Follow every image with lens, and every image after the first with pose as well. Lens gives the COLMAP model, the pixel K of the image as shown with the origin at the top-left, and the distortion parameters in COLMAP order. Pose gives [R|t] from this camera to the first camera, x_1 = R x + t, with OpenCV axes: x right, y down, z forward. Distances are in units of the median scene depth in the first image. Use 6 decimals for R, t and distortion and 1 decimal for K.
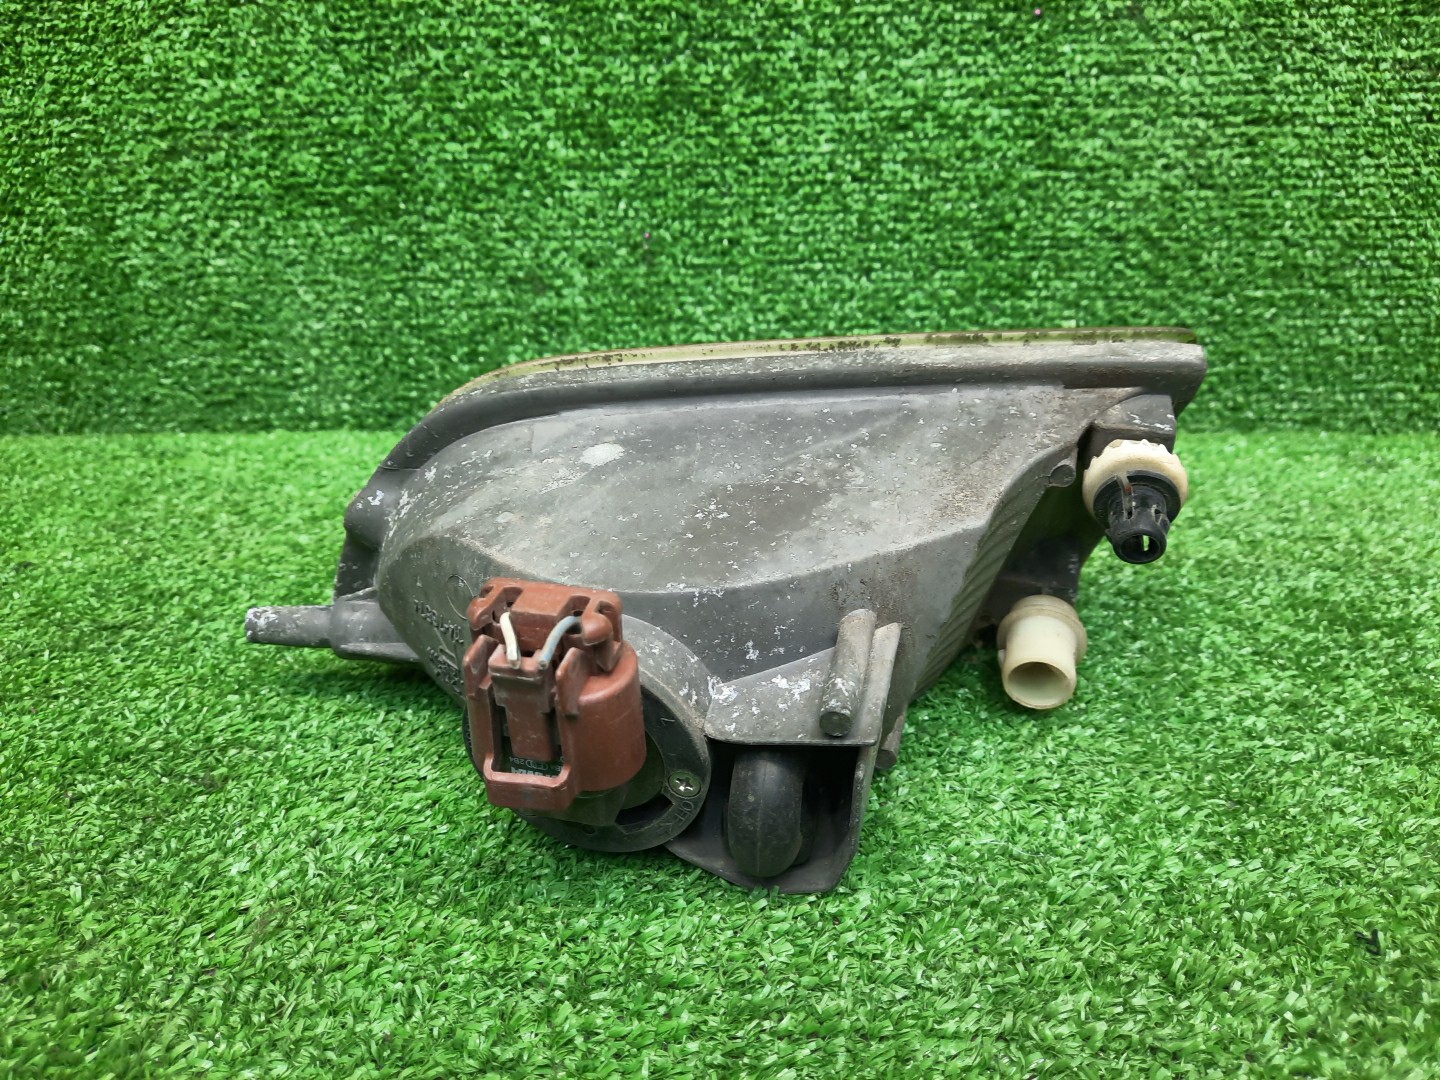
lens RADIAL K [[1071.9, 0, 724.9], [0, 1071.9, 550.4], [0, 0, 1]] dist [0.010592, -0.038269]
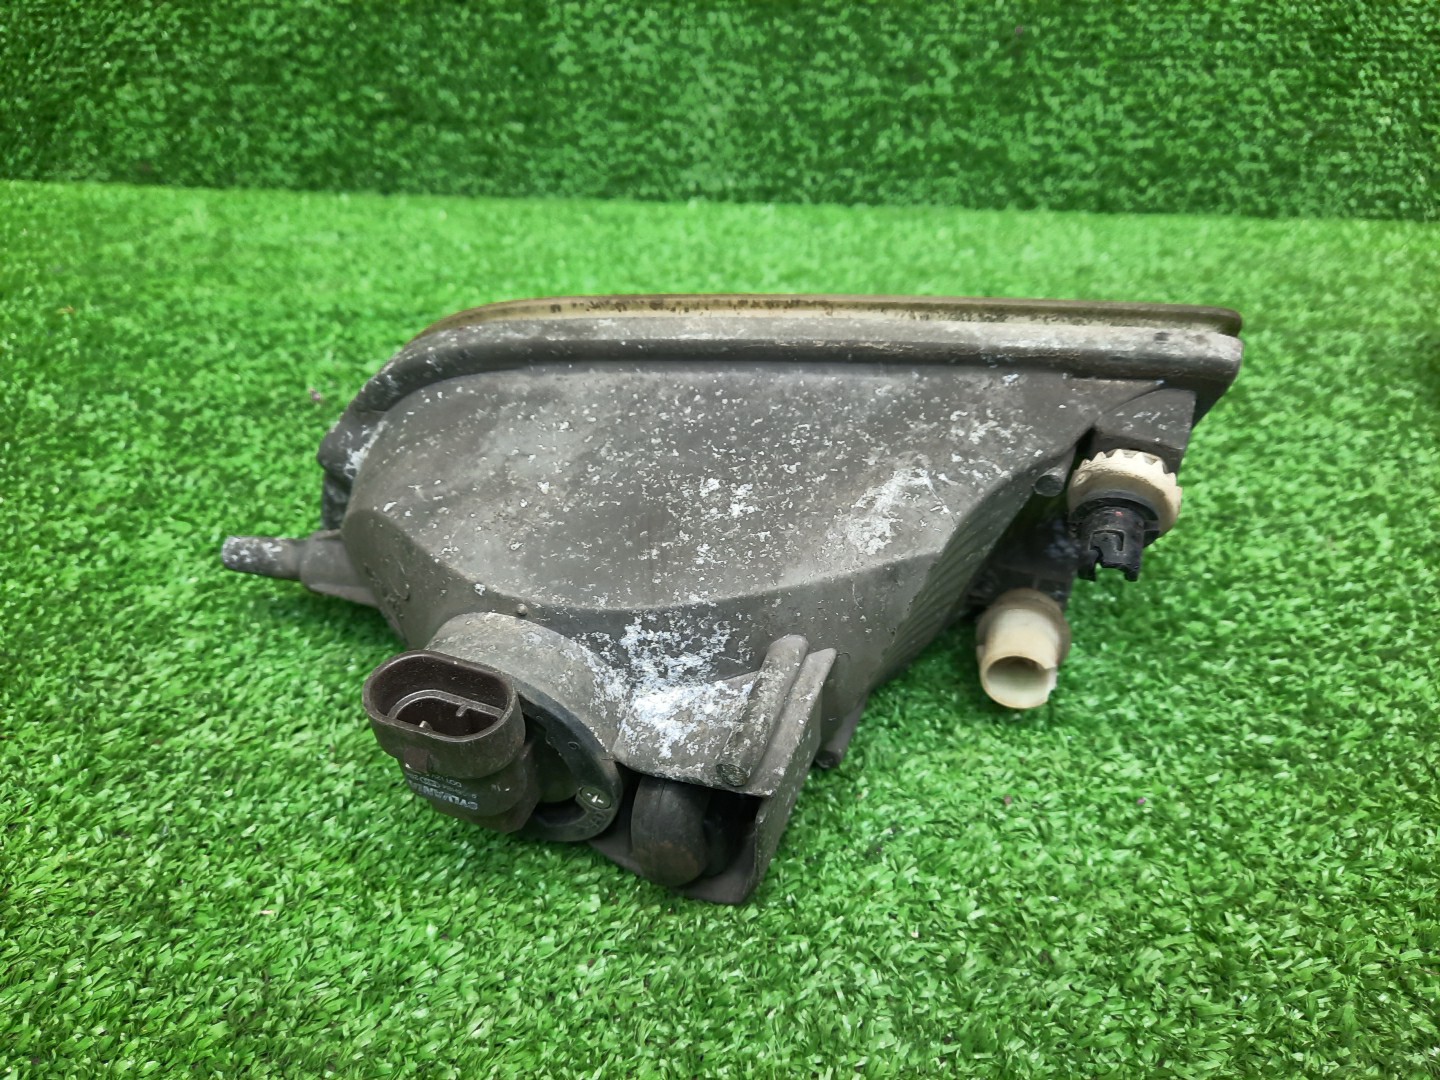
lens RADIAL K [[1071.9, 0, 731.0], [0, 1071.9, 537.0], [0, 0, 1]] dist [0.010592, -0.038269]
pose [[0.998791, 0.030422, -0.038607, -0.318210], [-0.023009, 0.983452, 0.179702, 0.035804], [0.043435, -0.178596, 0.982963, -0.221180]]
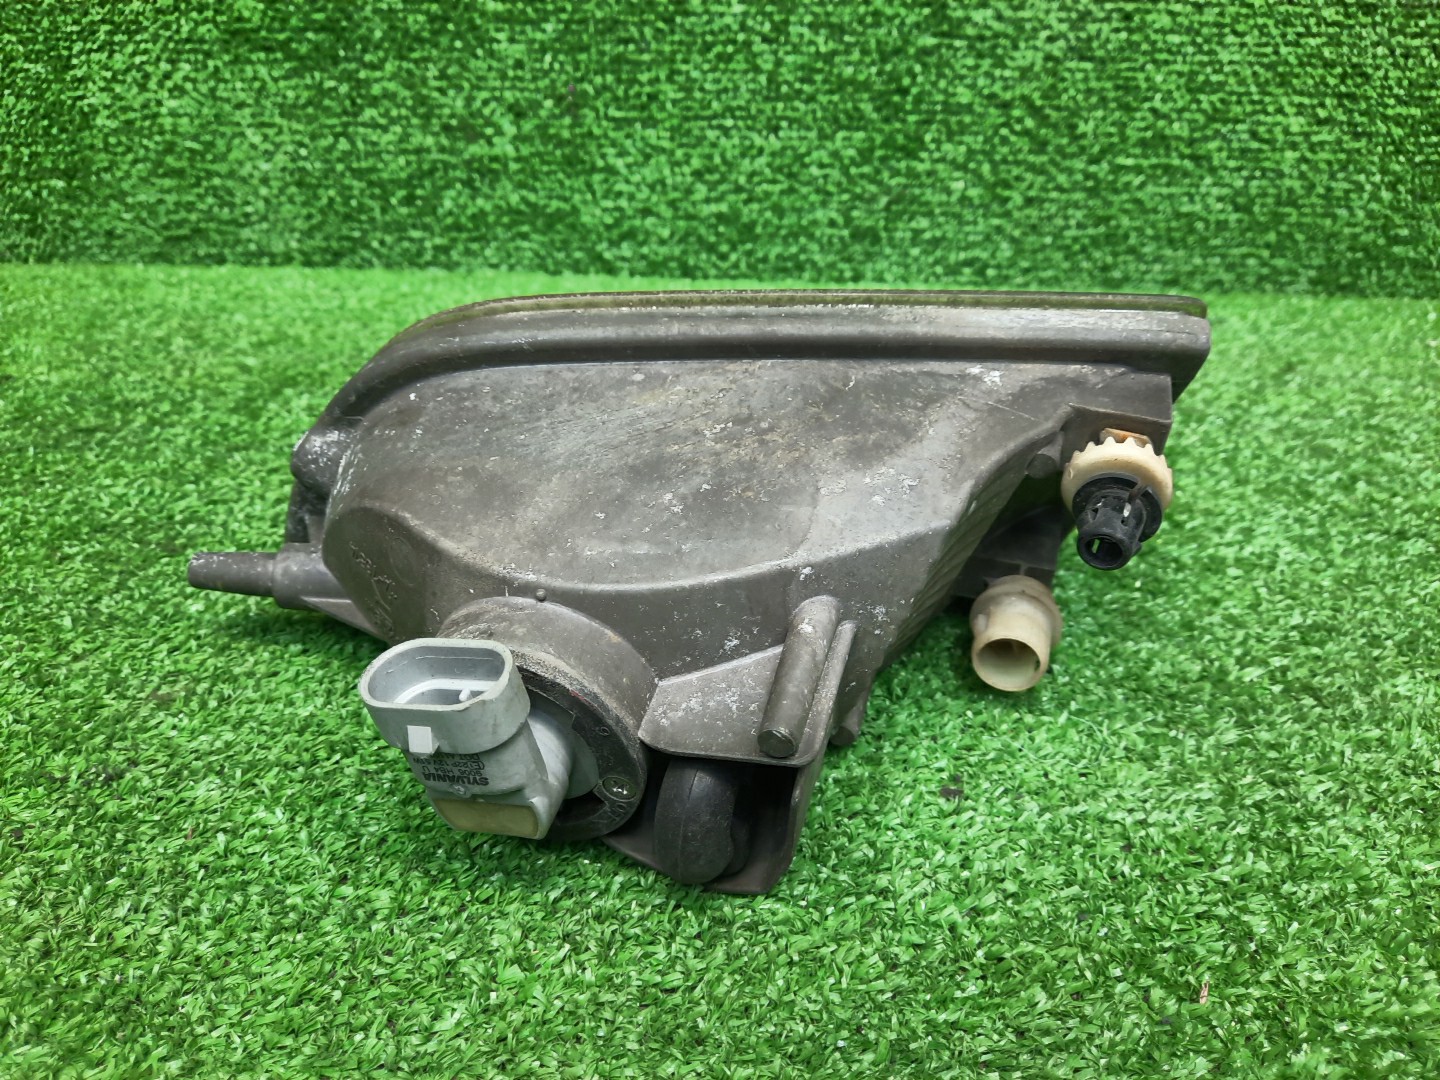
lens RADIAL K [[1071.9, 0, 721.7], [0, 1071.9, 540.4], [0, 0, 1]] dist [0.010592, -0.038269]
pose [[0.999530, 0.022960, 0.020316, 0.067374], [-0.025269, 0.992222, 0.121891, 0.020979], [-0.017359, -0.122347, 0.992336, -0.125722]]
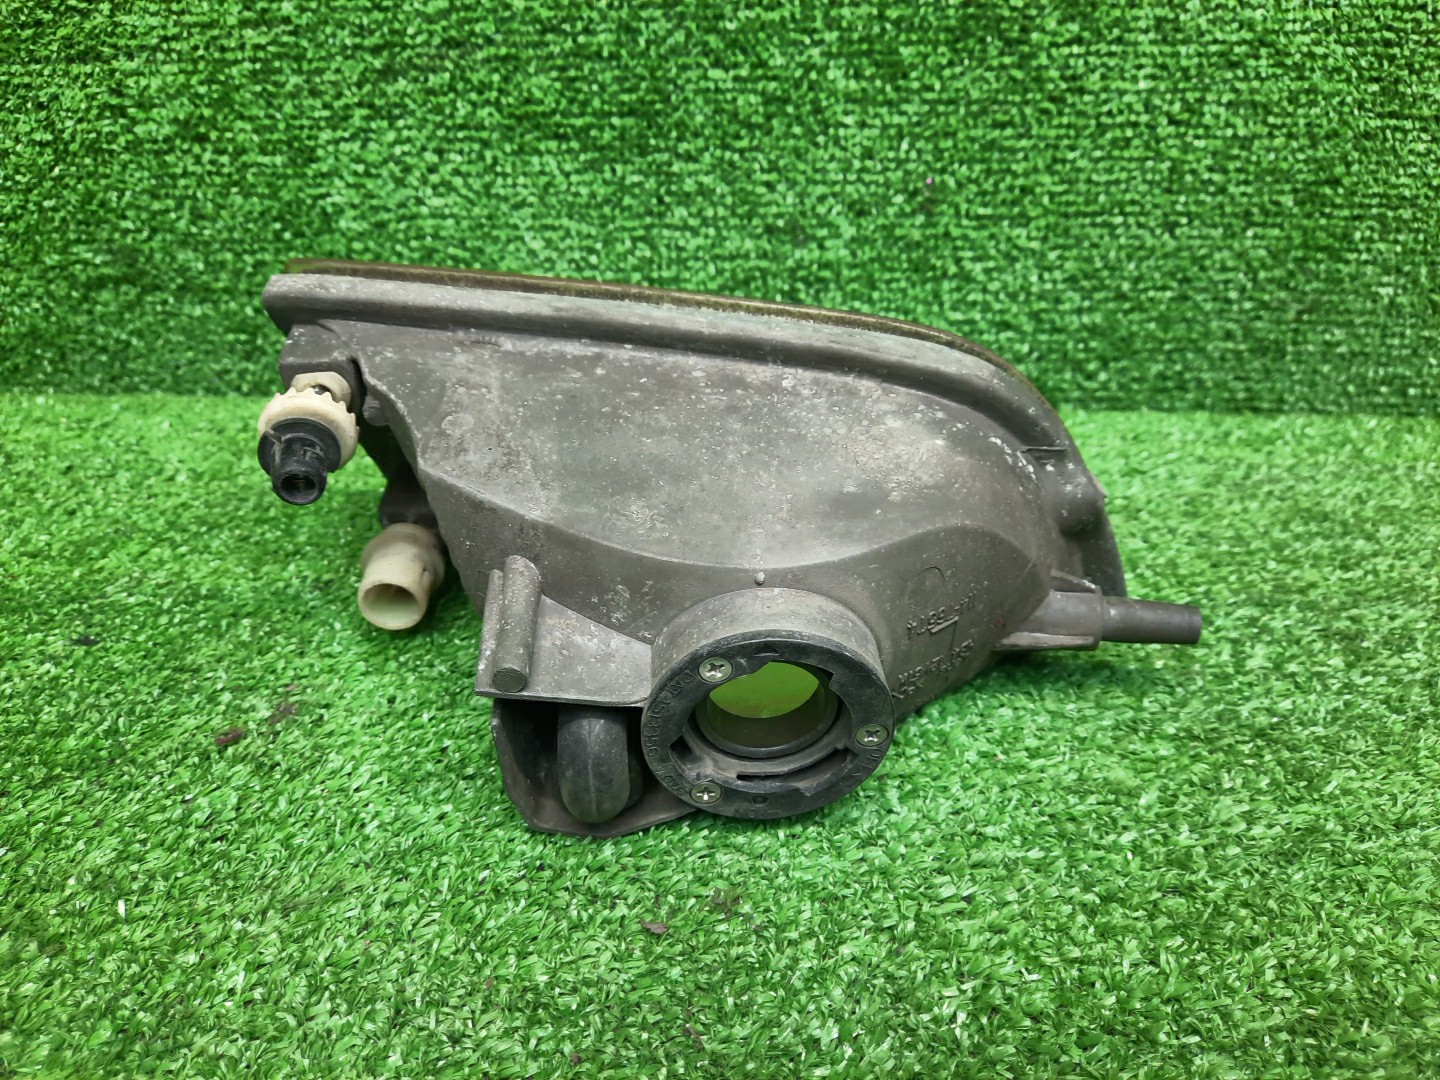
lens RADIAL K [[1071.9, 0, 731.5], [0, 1071.9, 537.8], [0, 0, 1]] dist [0.010592, -0.038269]
pose [[0.999575, 0.009423, 0.027600, -0.259483], [-0.011847, 0.995961, 0.089002, -0.078750], [-0.026649, -0.089291, 0.995649, 0.099551]]
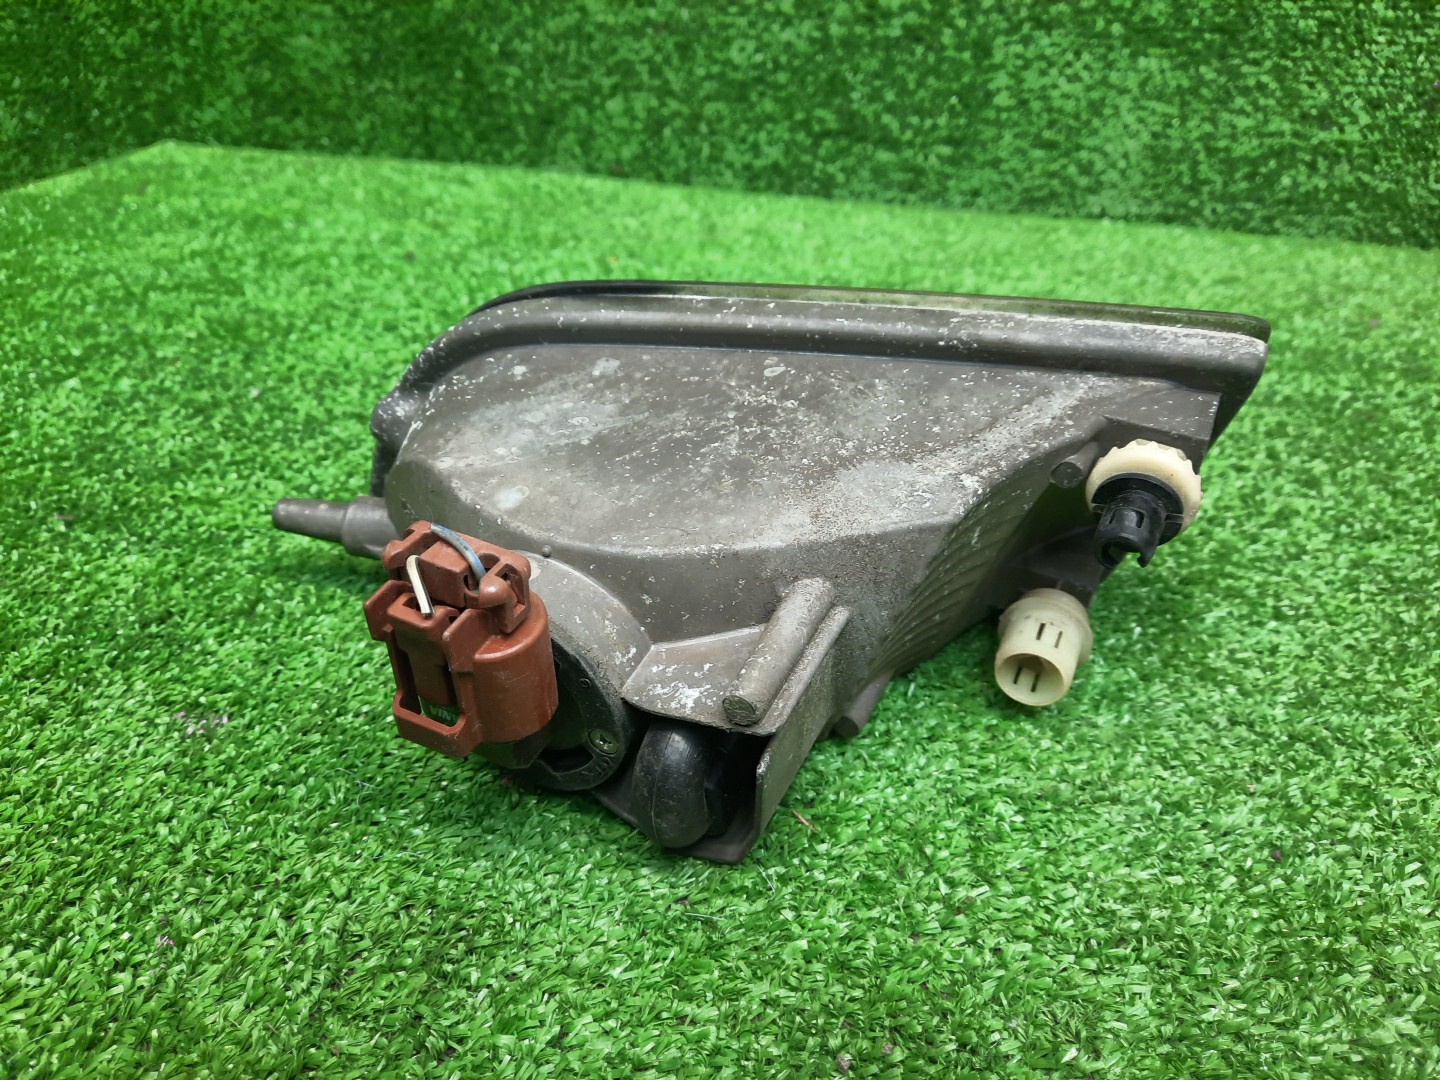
lens RADIAL K [[1071.9, 0, 728.7], [0, 1071.9, 532.3], [0, 0, 1]] dist [0.010592, -0.038269]
pose [[0.972579, 0.131301, -0.191962, -0.565893], [-0.108412, 0.986181, 0.125273, 0.149069], [0.205758, -0.101027, 0.973374, -0.416217]]
